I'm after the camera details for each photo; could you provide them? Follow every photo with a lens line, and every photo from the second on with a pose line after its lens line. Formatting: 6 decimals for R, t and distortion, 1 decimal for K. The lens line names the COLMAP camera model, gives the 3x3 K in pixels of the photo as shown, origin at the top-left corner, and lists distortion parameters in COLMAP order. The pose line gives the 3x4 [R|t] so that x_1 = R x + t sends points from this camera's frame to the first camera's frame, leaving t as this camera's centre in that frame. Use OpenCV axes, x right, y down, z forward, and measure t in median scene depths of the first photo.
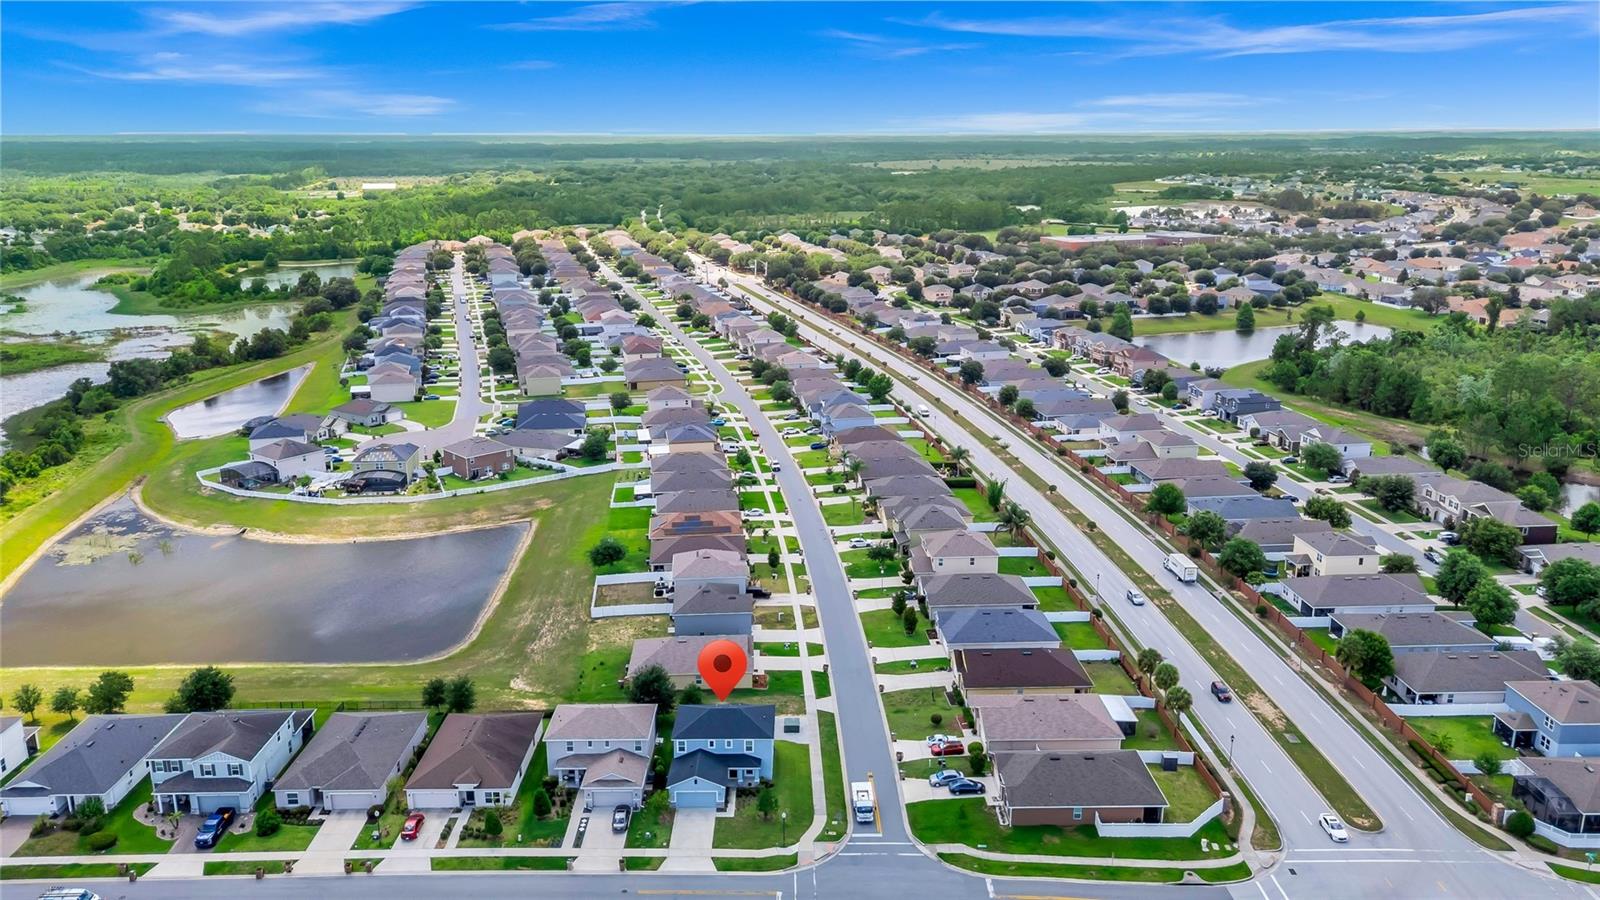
lens RADIAL K [[1171.9, 0, 800.0], [0, 1171.9, 450.0], [0, 0, 1]] dist [0.106495, -0.136785]
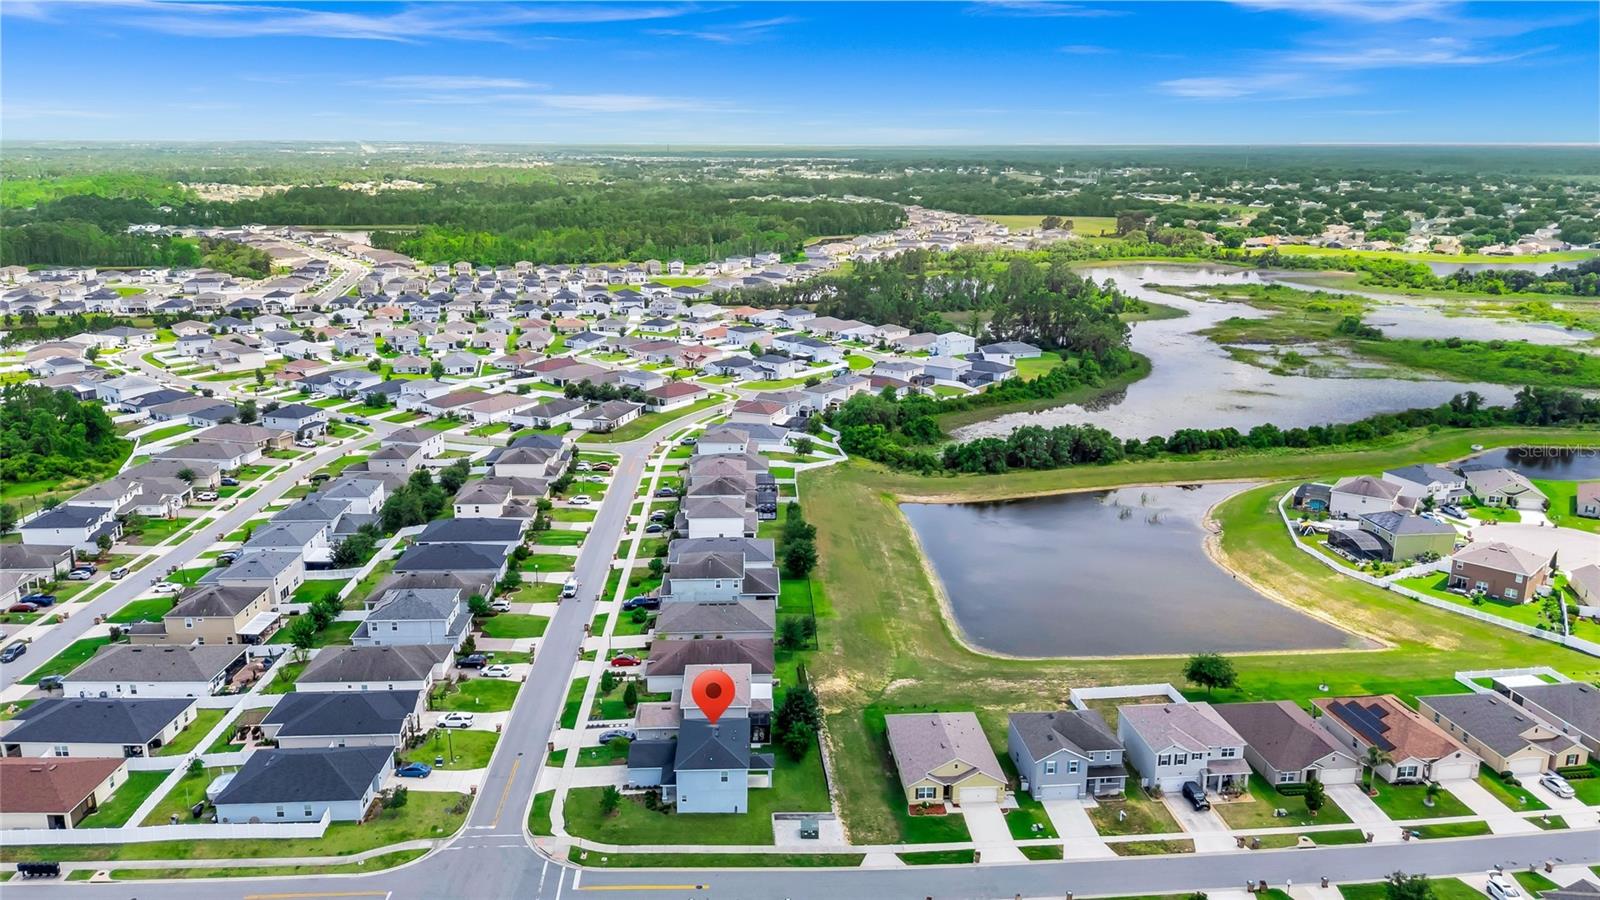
lens RADIAL K [[1171.9, 0, 800.0], [0, 1171.9, 450.0], [0, 0, 1]] dist [0.106495, -0.136785]
pose [[0.039563, 0.257811, -0.965385, 0.634830], [-0.265300, 0.934176, 0.238604, -0.192388], [0.963354, 0.246676, 0.105356, 0.701120]]
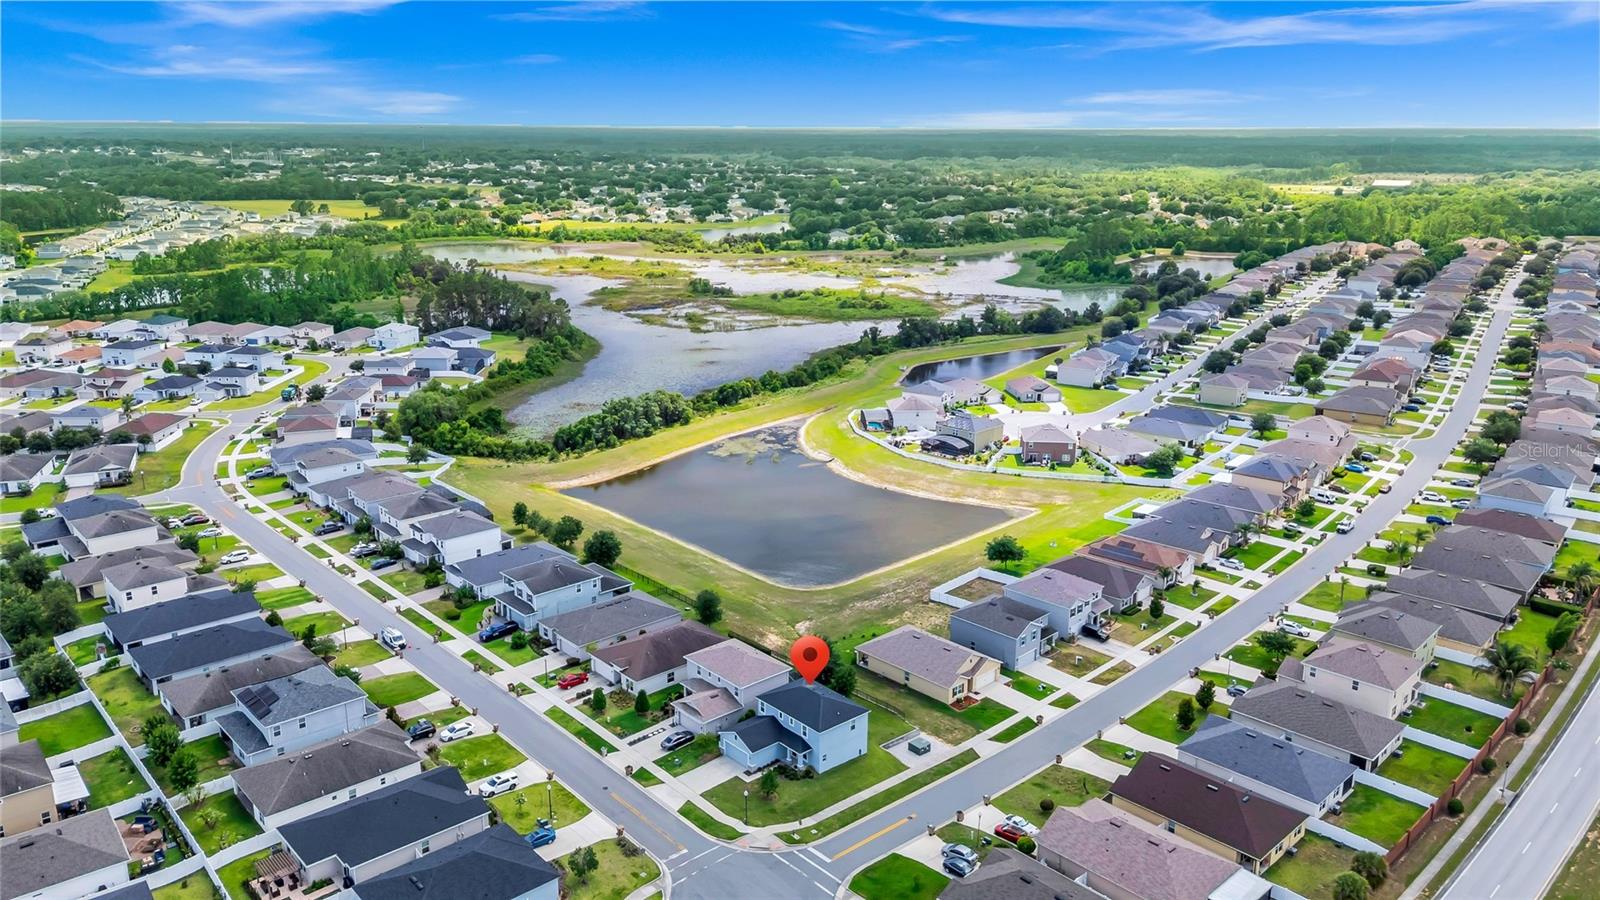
lens RADIAL K [[1171.9, 0, 800.0], [0, 1171.9, 450.0], [0, 0, 1]] dist [0.106495, -0.136785]
pose [[0.663235, 0.206017, -0.719497, 0.479073], [-0.202648, 0.974888, 0.092343, -0.059118], [0.720453, 0.084560, 0.688329, 0.209076]]
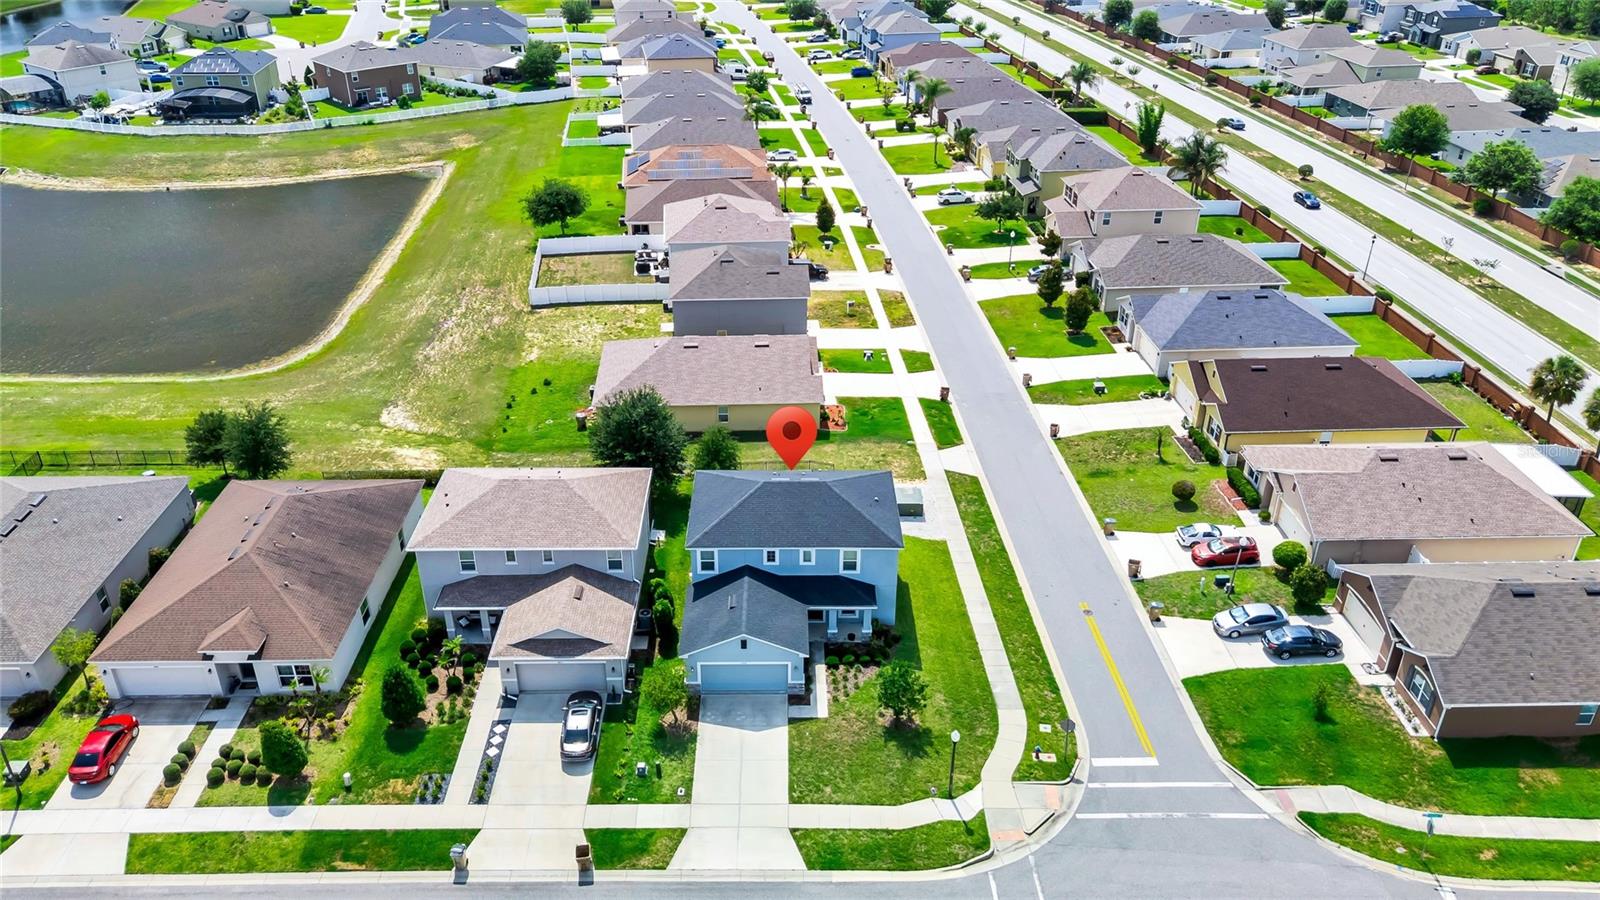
lens RADIAL K [[1171.9, 0, 800.0], [0, 1171.9, 450.0], [0, 0, 1]] dist [0.106495, -0.136785]
pose [[0.999804, 0.003082, 0.019581, -0.054838], [-0.007721, 0.970368, 0.241509, 0.071218], [-0.018257, -0.241613, 0.970201, 0.419010]]
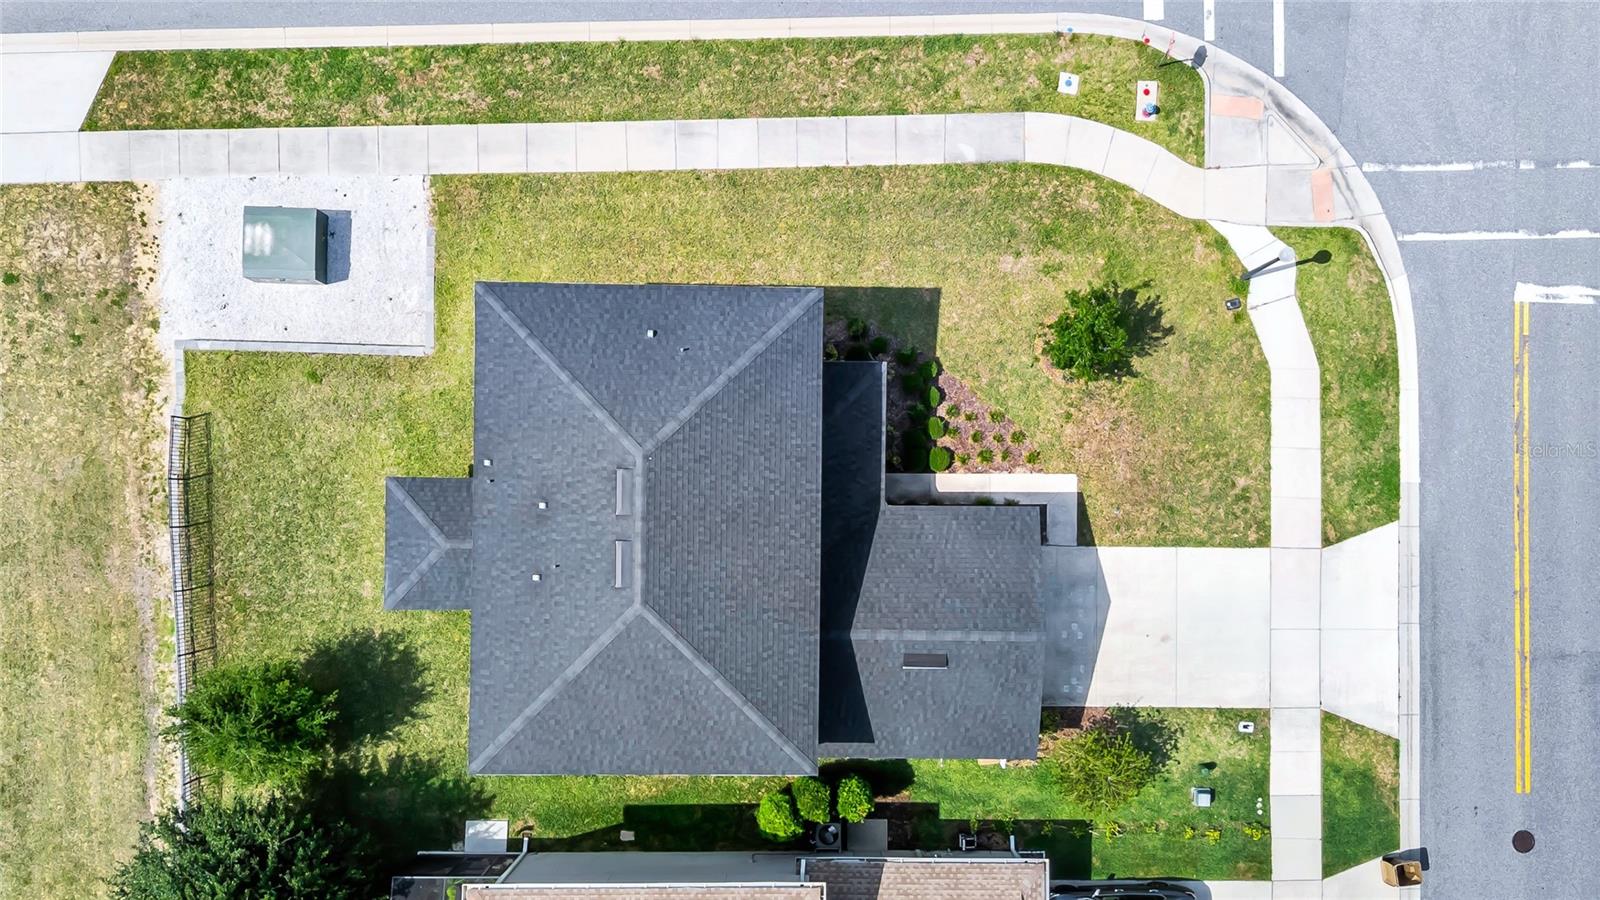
lens RADIAL K [[1171.9, 0, 800.0], [0, 1171.9, 450.0], [0, 0, 1]] dist [0.106495, -0.136785]
pose [[0.010553, -0.999938, -0.003460, -0.036421], [0.243201, -0.000790, 0.969975, 0.035243], [-0.969918, -0.011078, 0.243178, 0.718124]]
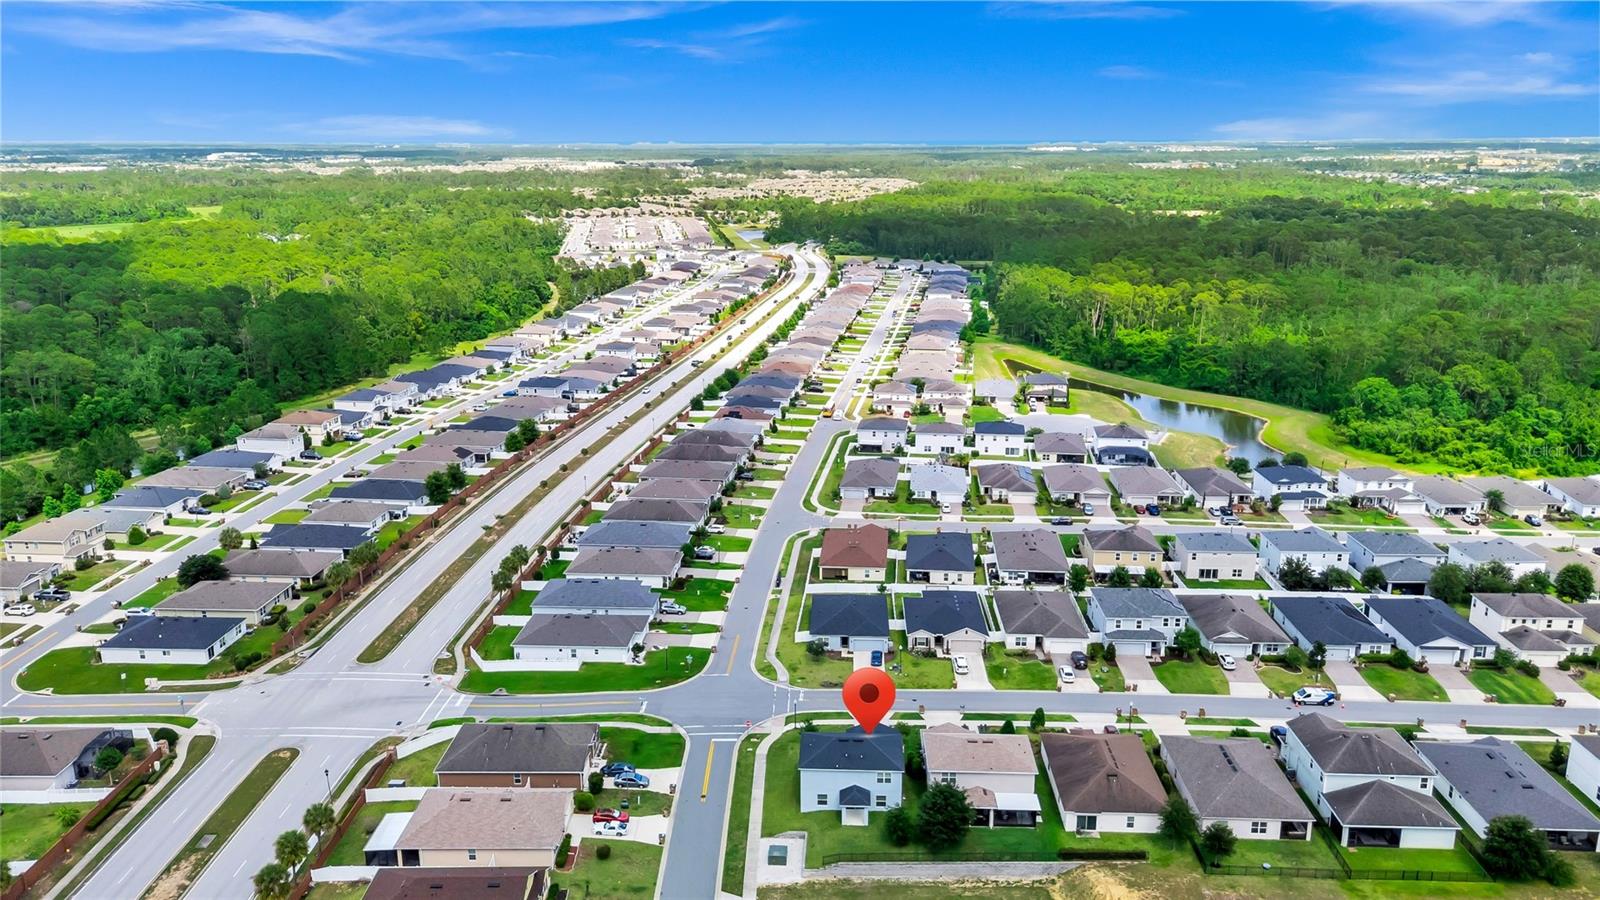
lens RADIAL K [[1171.9, 0, 800.0], [0, 1171.9, 450.0], [0, 0, 1]] dist [0.106495, -0.136785]
pose [[-0.999126, -0.004238, 0.041584, -0.046921], [0.017130, 0.865961, 0.499818, -0.362766], [-0.038128, 0.500094, -0.865131, 1.328195]]
